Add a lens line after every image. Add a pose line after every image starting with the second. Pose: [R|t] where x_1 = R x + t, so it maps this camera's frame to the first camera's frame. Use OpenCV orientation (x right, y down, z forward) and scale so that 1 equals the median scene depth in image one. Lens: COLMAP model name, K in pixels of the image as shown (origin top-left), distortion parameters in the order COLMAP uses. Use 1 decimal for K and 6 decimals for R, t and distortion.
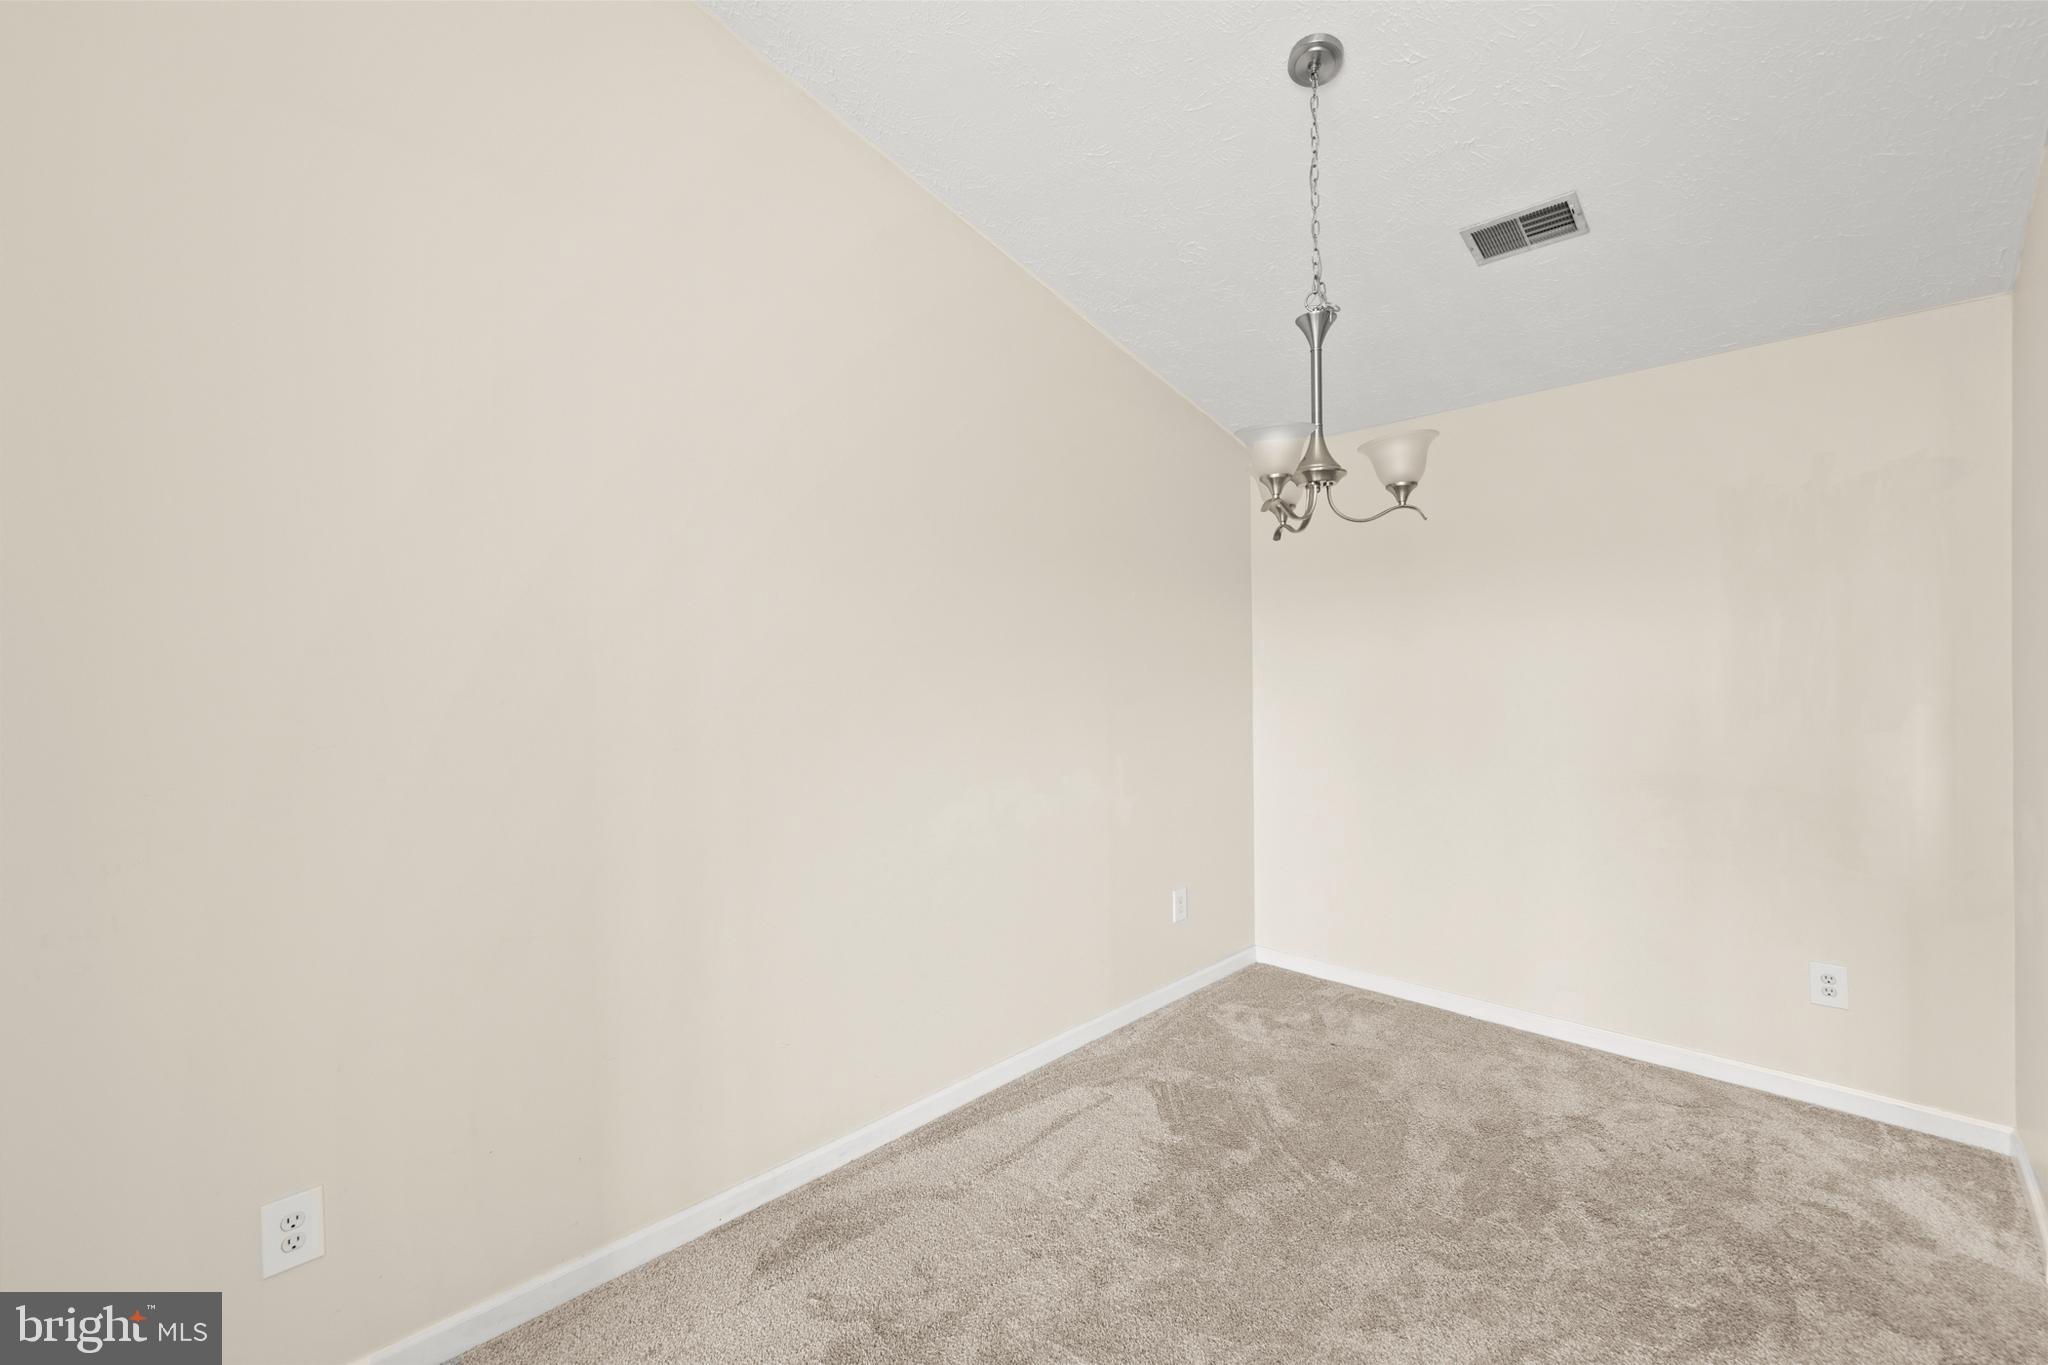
lens RADIAL K [[848.2, 0, 950.4], [0, 848.2, 677.8], [0, 0, 1]] dist [0.000363, 0.000232]
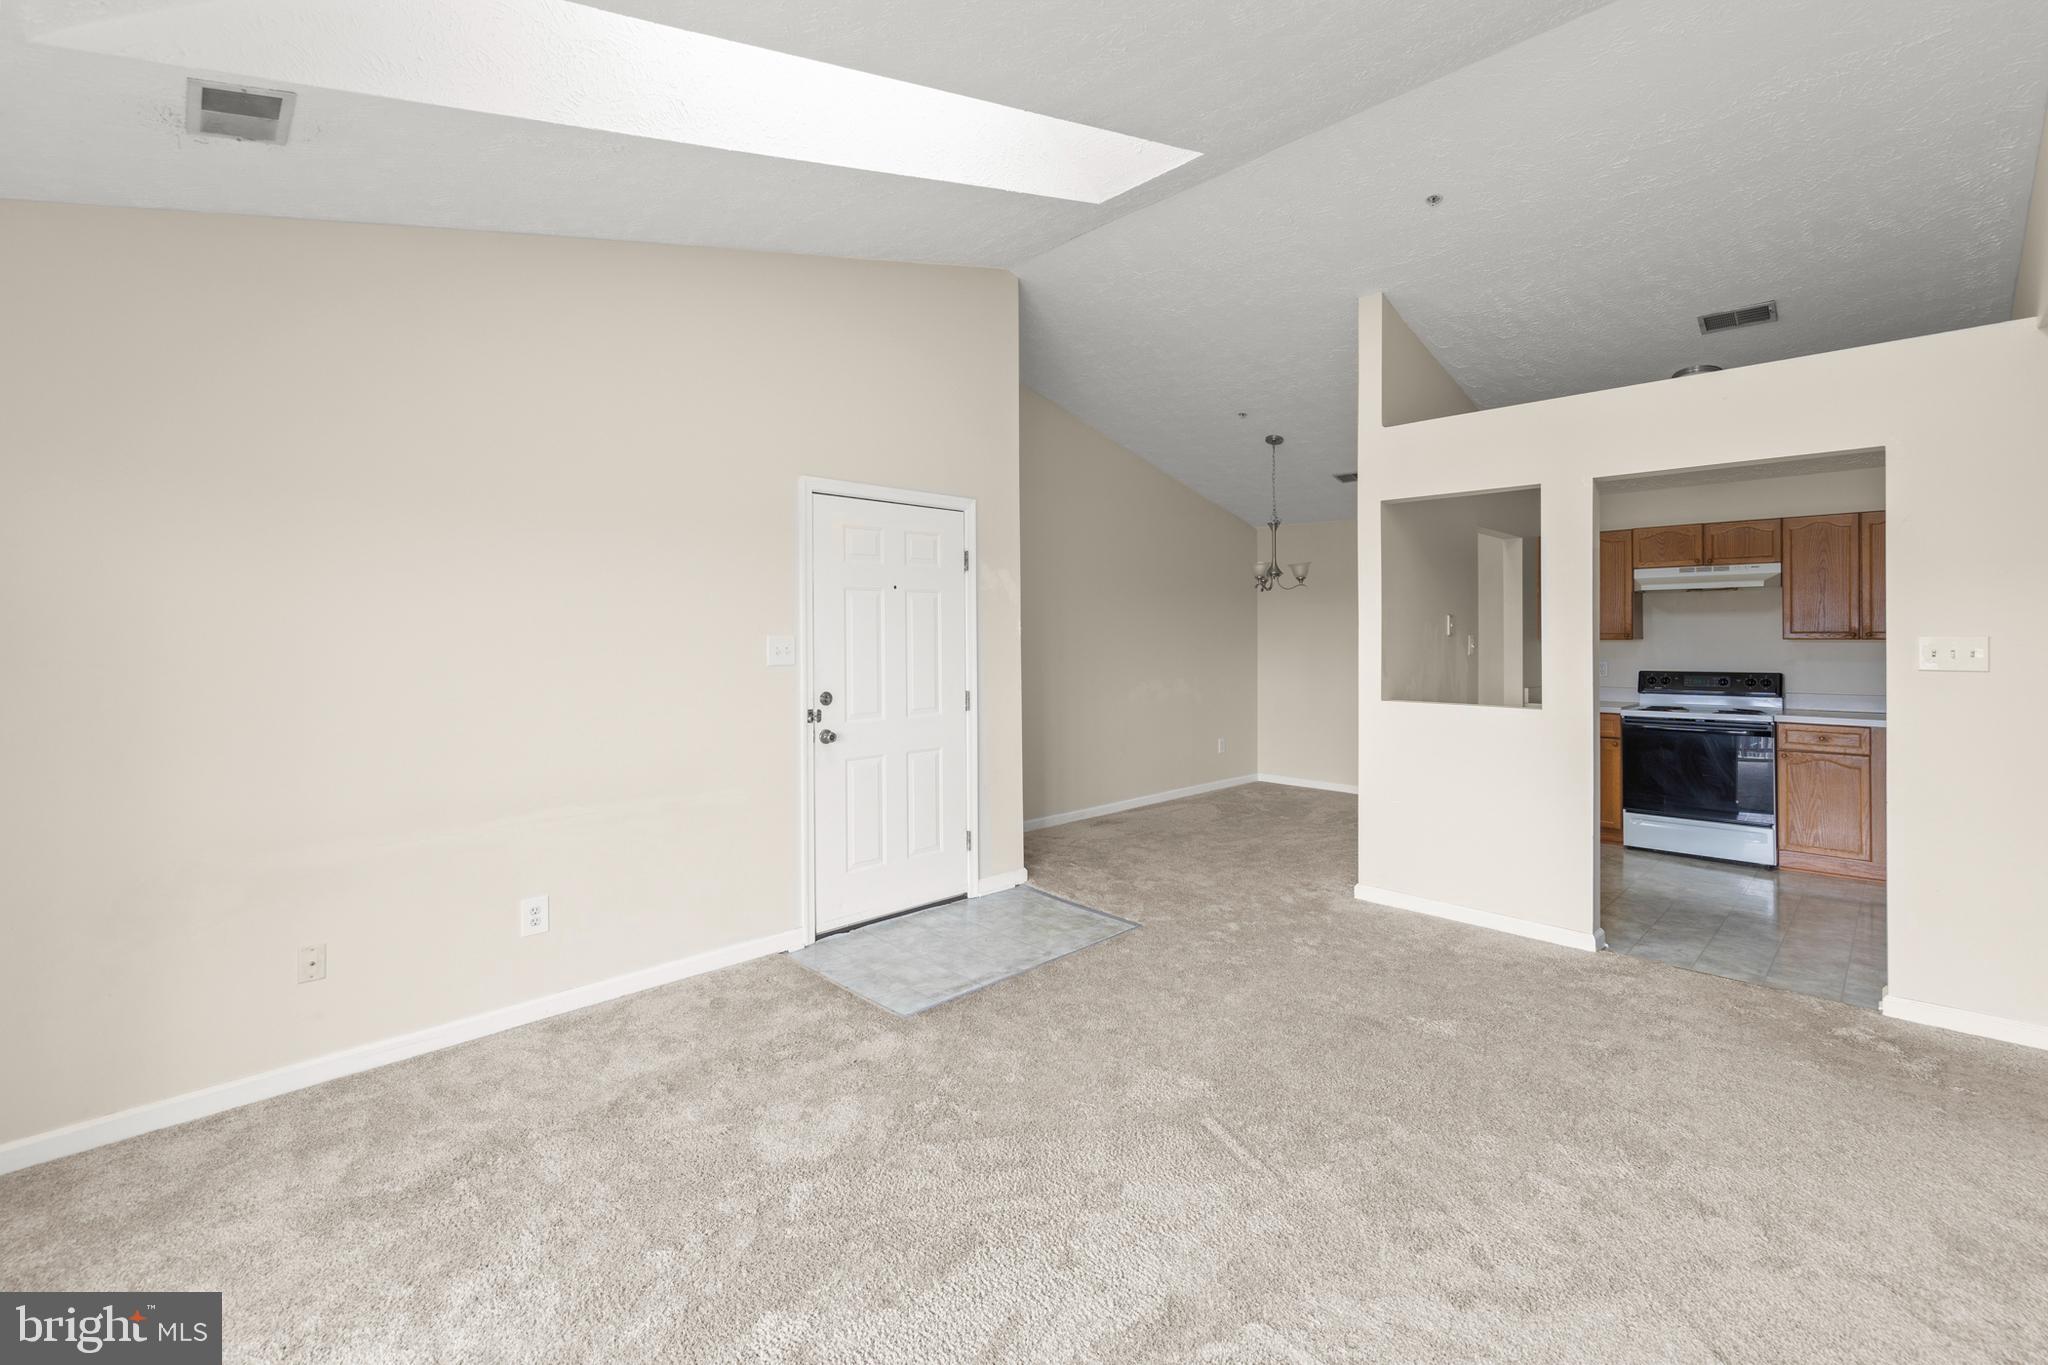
lens RADIAL K [[863.8, 0, 967.3], [0, 863.8, 642.2], [0, 0, 1]] dist [0.001697, 0.000330]
pose [[0.999946, 0.010309, 0.001022, -0.570057], [-0.010307, 0.999944, -0.002458, 0.024350], [-0.001048, 0.002447, 0.999996, -1.786864]]
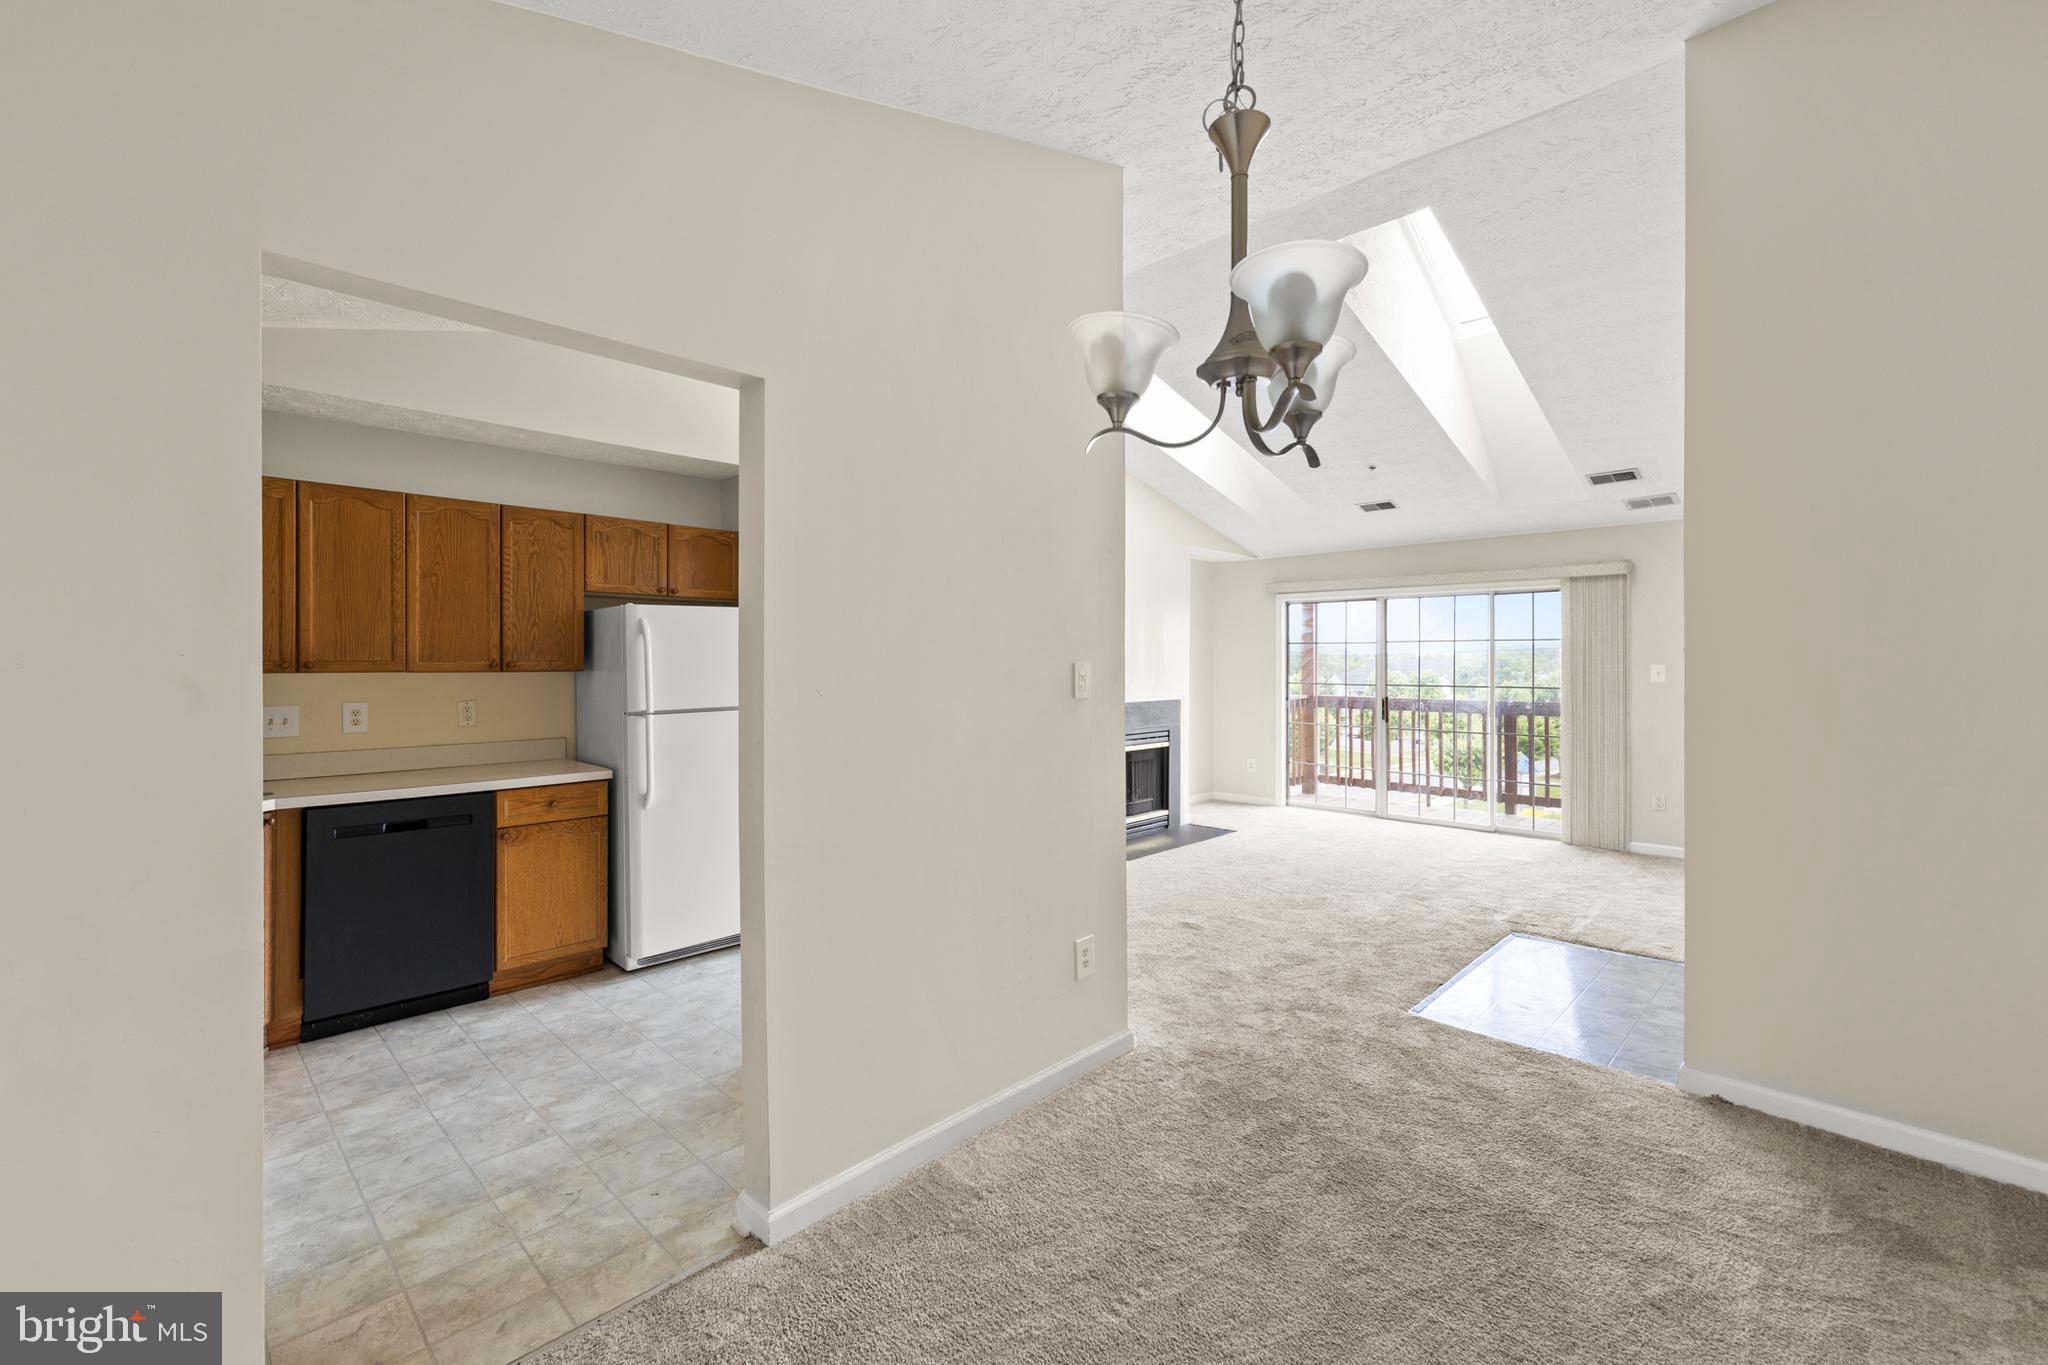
lens RADIAL K [[861.6, 0, 969.8], [0, 861.6, 664.2], [0, 0, 1]] dist [-0.009005, 0.000095]
pose [[-0.999608, 0.013309, -0.024617, 0.554152], [0.013081, 0.999870, 0.009422, -0.017072], [0.024739, 0.009096, -0.999653, 1.374480]]
